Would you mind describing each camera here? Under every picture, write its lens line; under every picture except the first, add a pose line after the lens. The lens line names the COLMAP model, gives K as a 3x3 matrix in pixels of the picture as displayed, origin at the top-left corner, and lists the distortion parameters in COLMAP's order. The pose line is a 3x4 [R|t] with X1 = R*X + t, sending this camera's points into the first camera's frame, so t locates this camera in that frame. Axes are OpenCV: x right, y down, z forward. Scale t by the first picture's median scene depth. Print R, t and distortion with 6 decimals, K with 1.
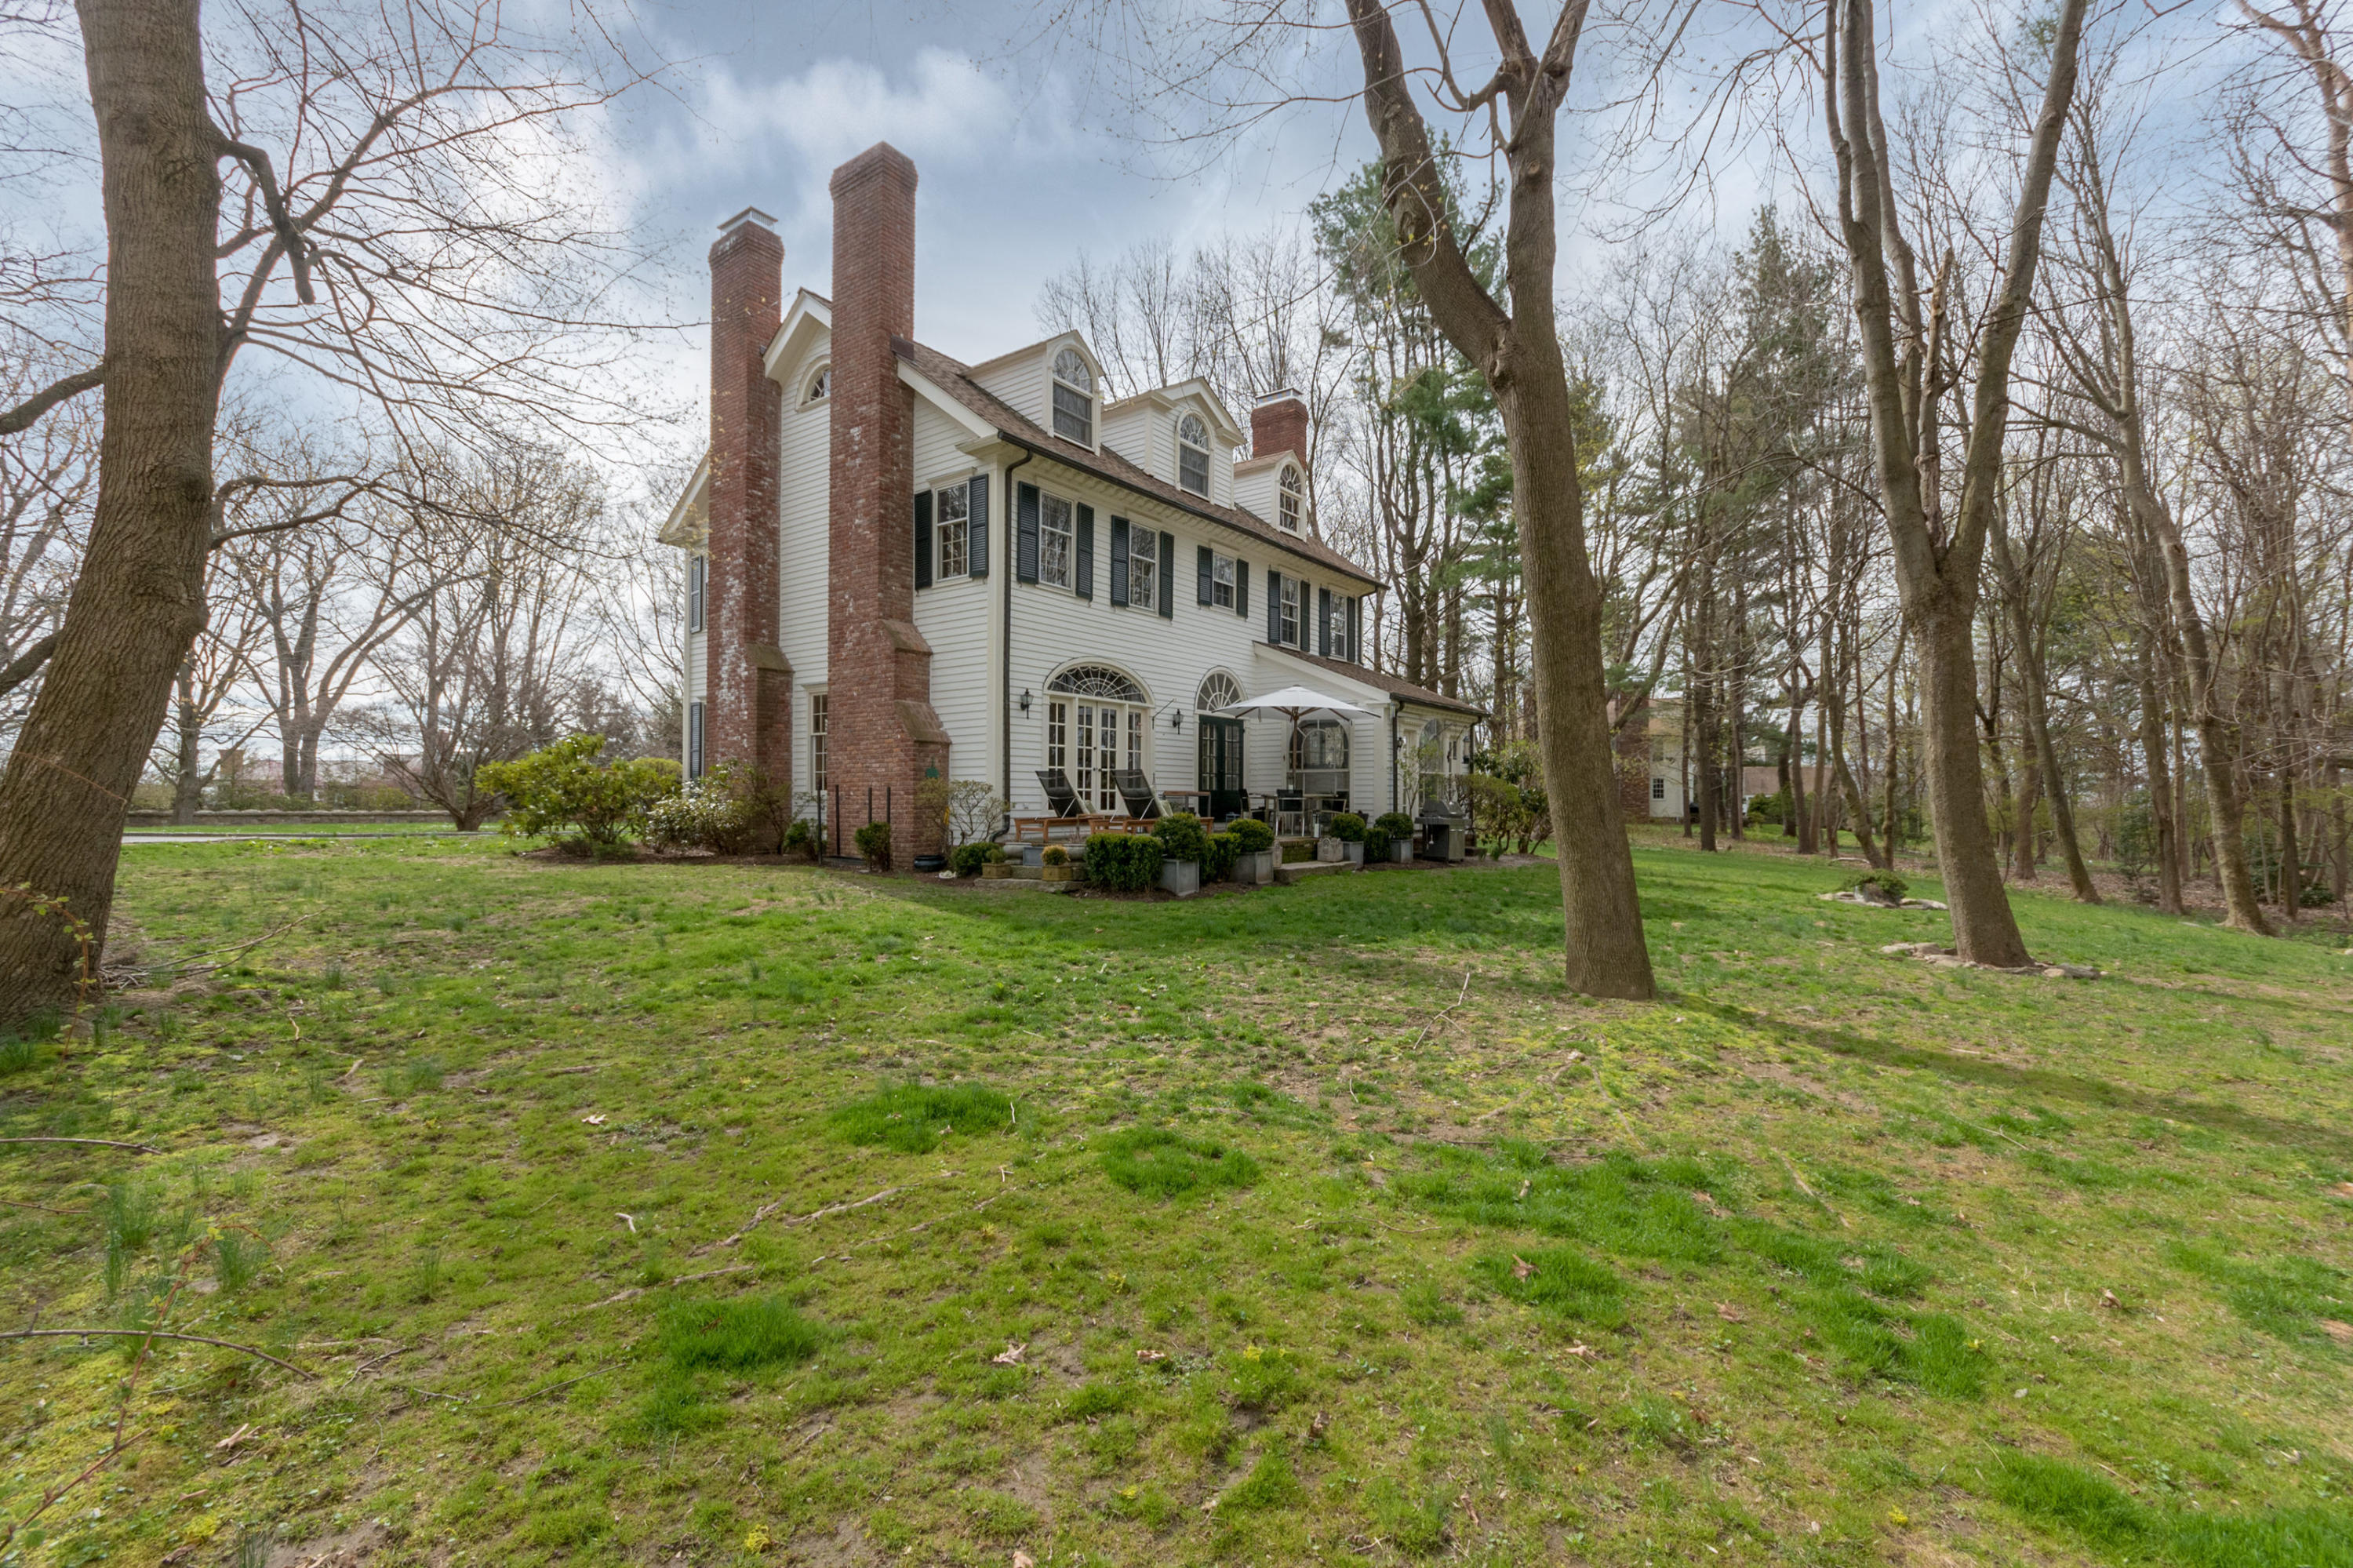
lens RADIAL K [[1082.4, 0, 1176.5], [0, 1082.4, 796.6], [0, 0, 1]] dist [-0.000667, -0.000616]
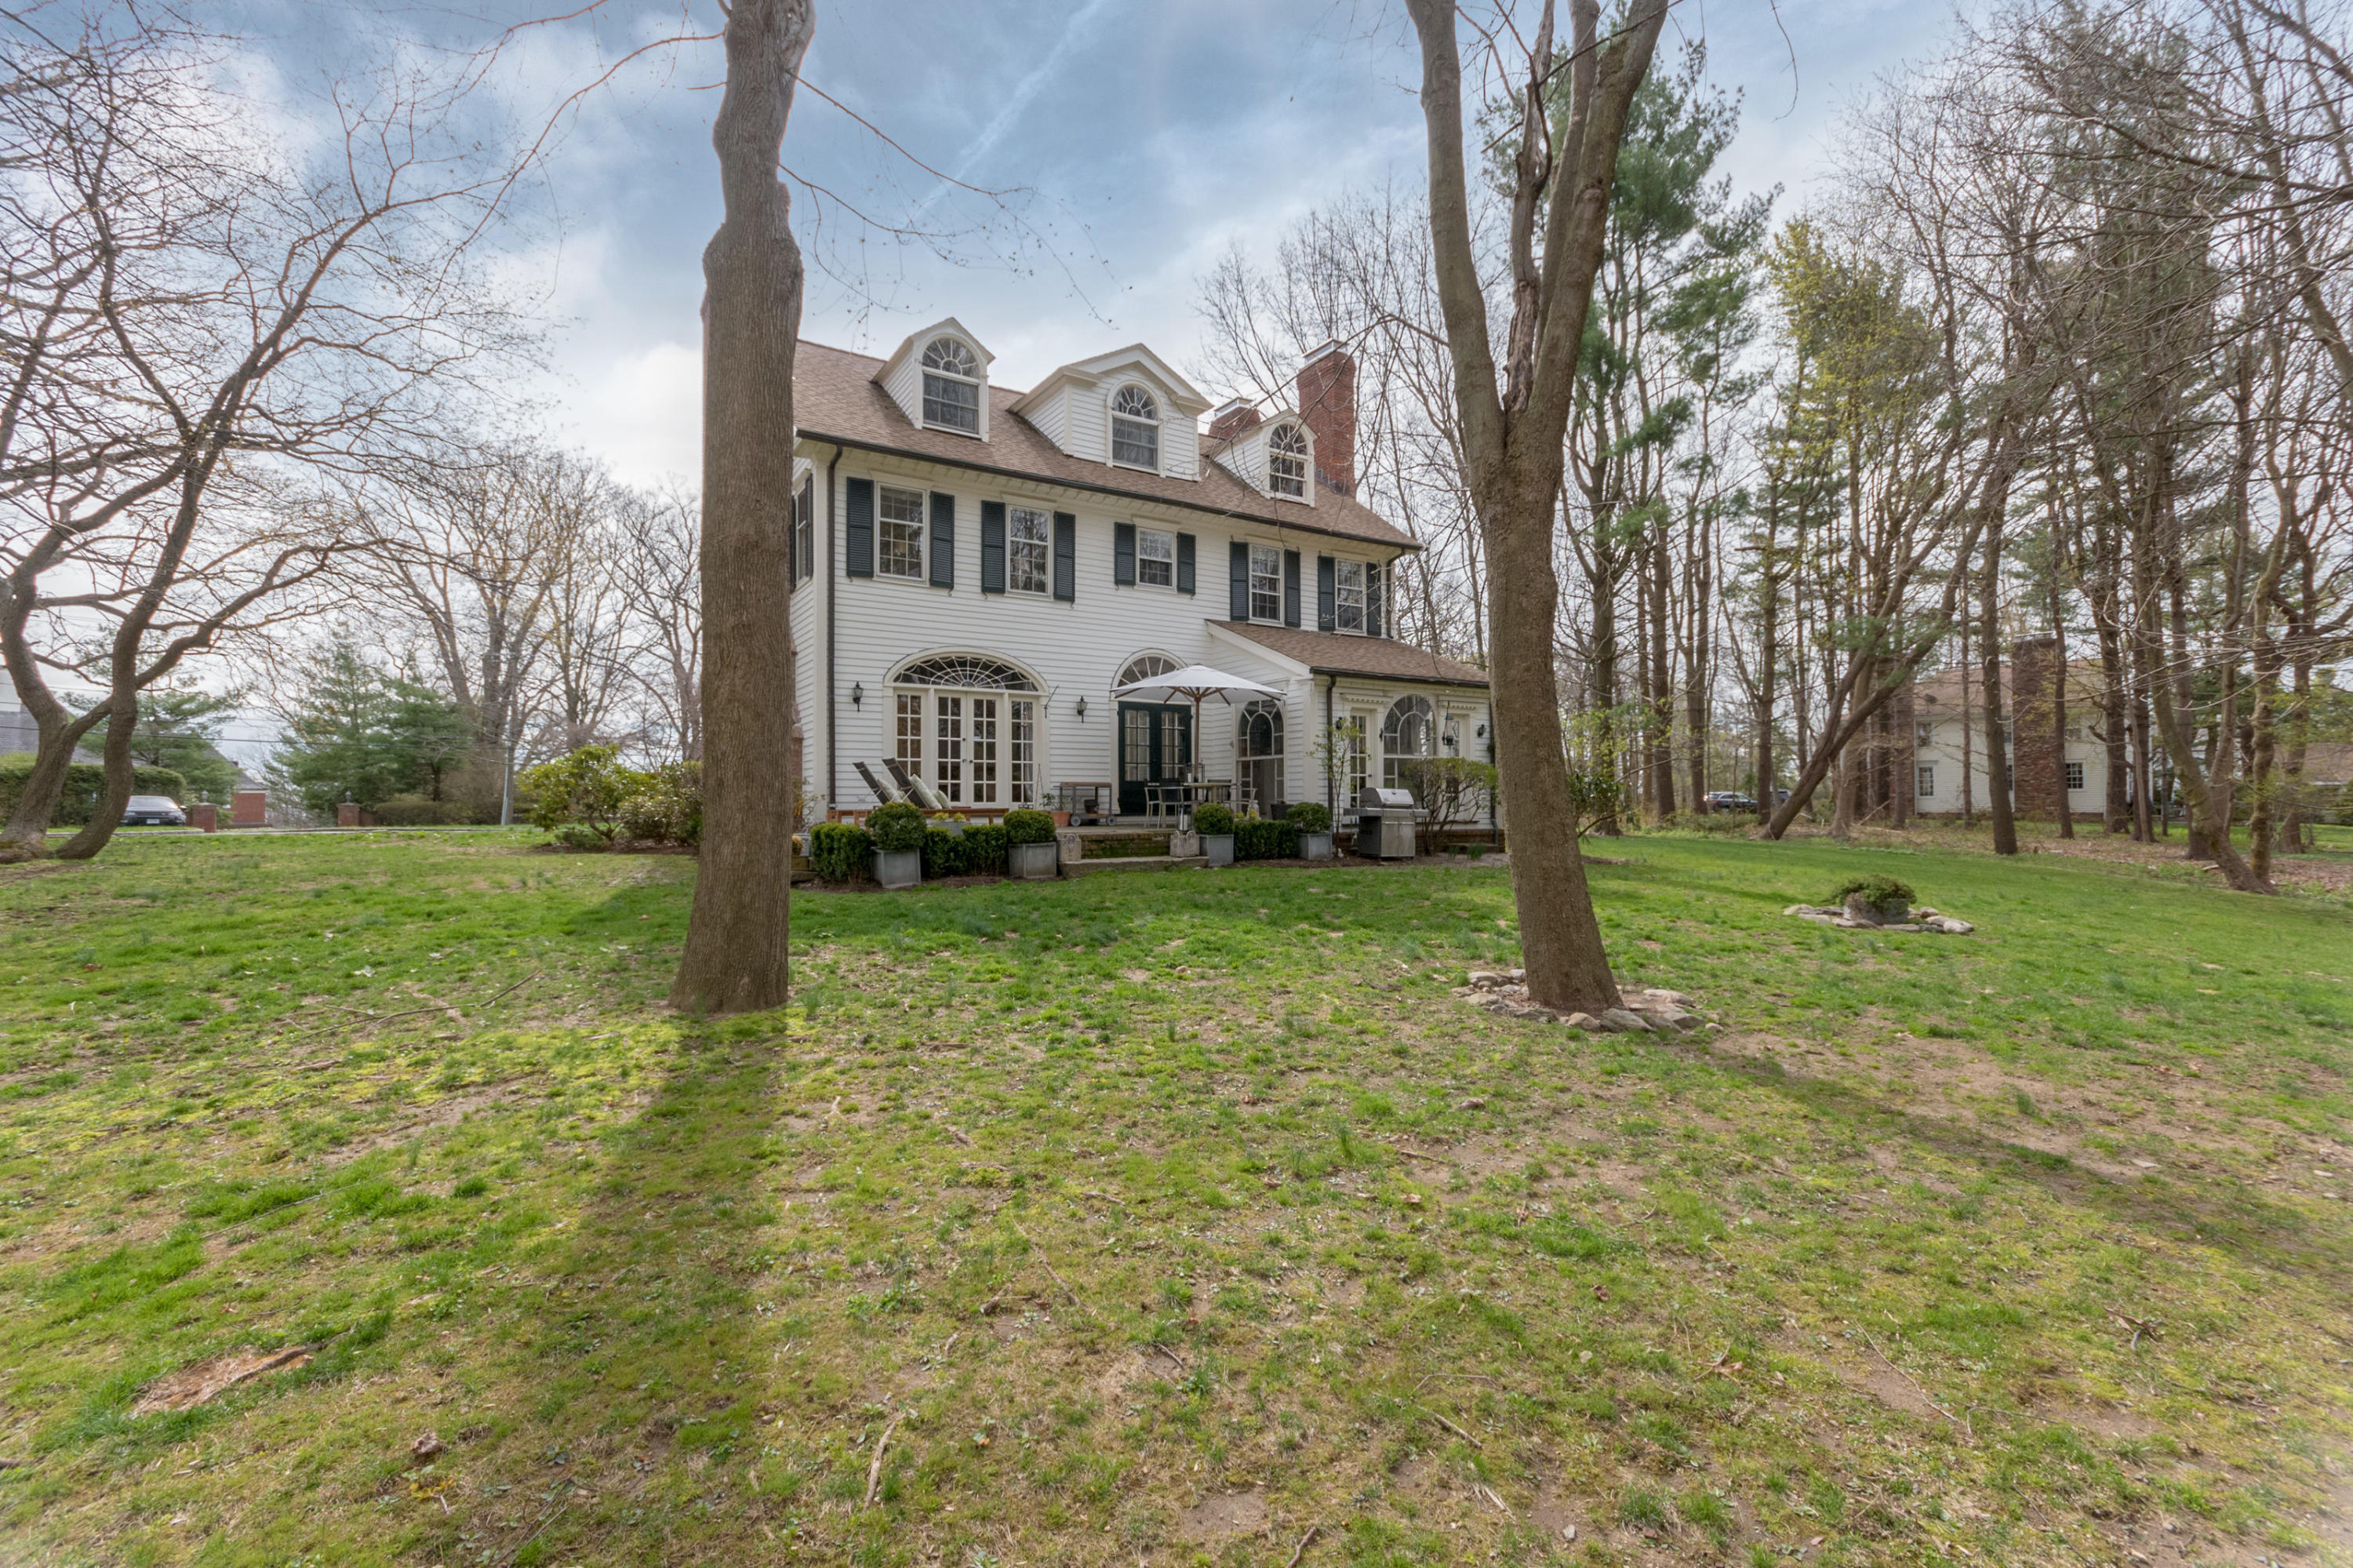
lens RADIAL K [[1082.4, 0, 1176.5], [0, 1082.4, 796.6], [0, 0, 1]] dist [-0.000667, -0.000616]
pose [[0.932410, -0.012199, -0.361197, 0.411702], [0.011206, 0.999925, -0.004845, 0.012663], [0.361230, 0.000470, 0.932477, 0.138585]]
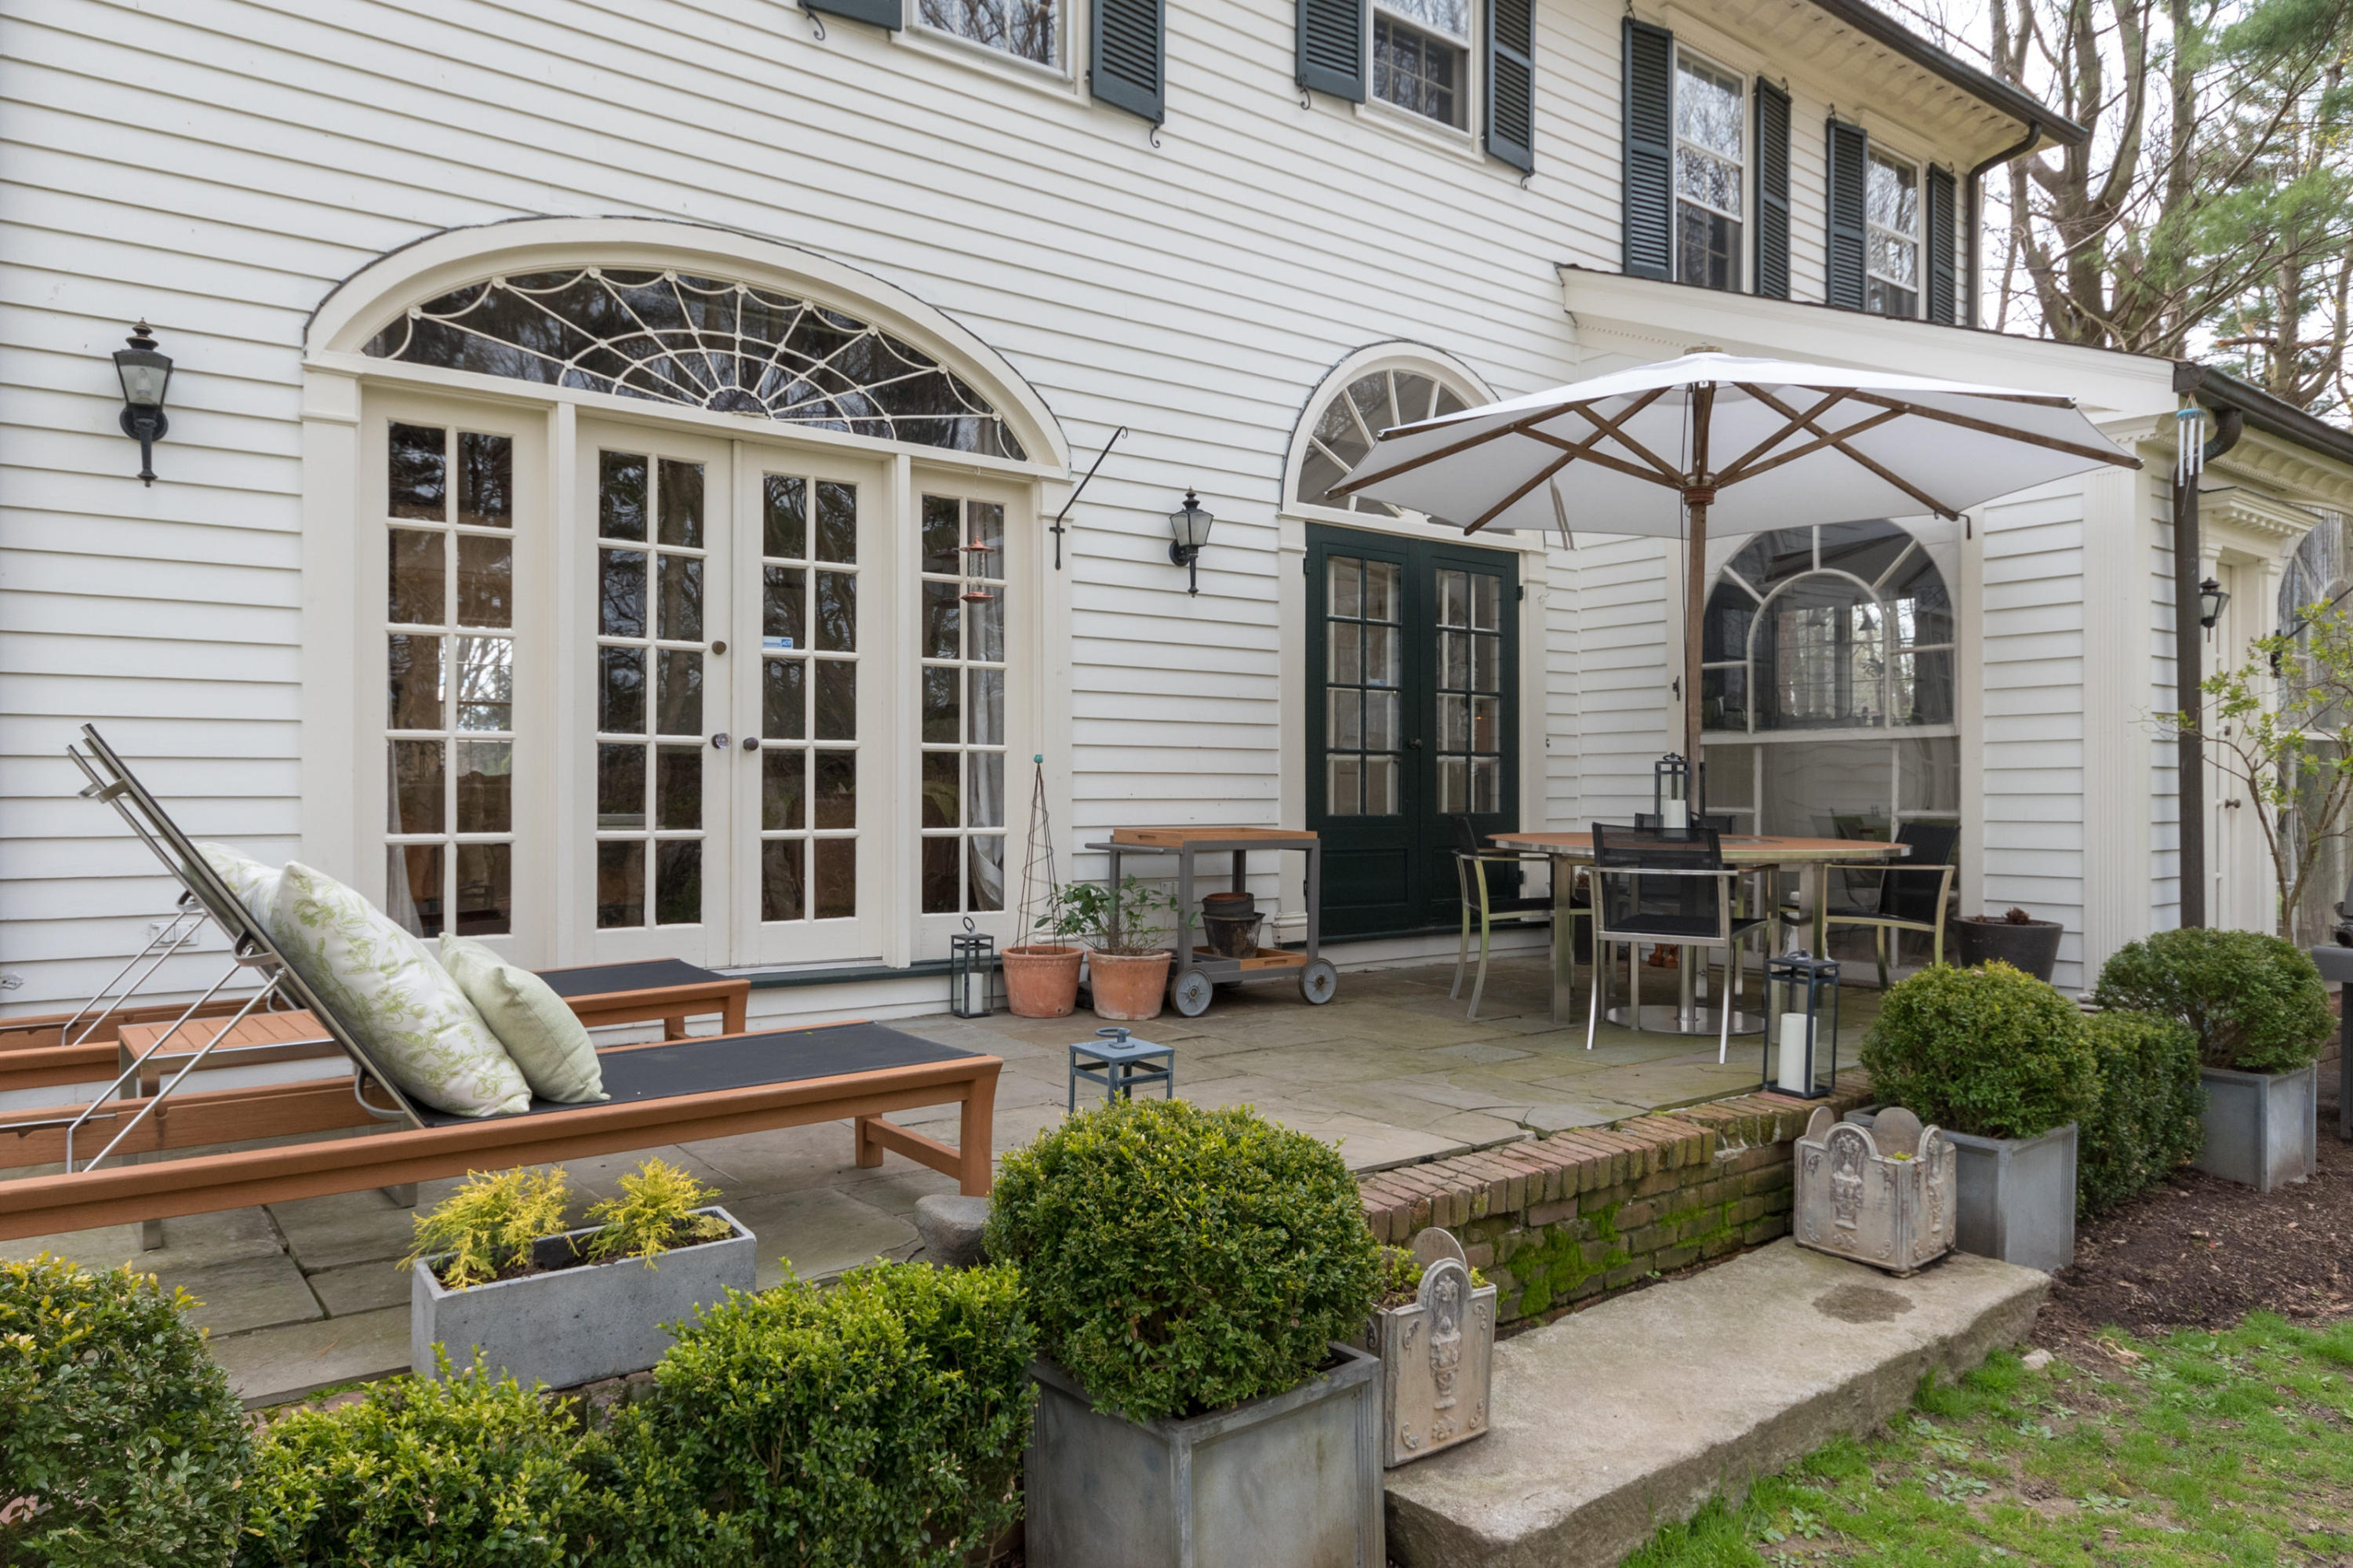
lens RADIAL K [[1519.2, 0, 1176.5], [0, 1519.2, 784.0], [0, 0, 1]] dist [0.022806, -0.001352]
pose [[0.960084, -0.005703, -0.279655, 0.092159], [0.006498, 0.999977, 0.001917, -0.014929], [0.279638, -0.003658, 0.960099, 0.651720]]
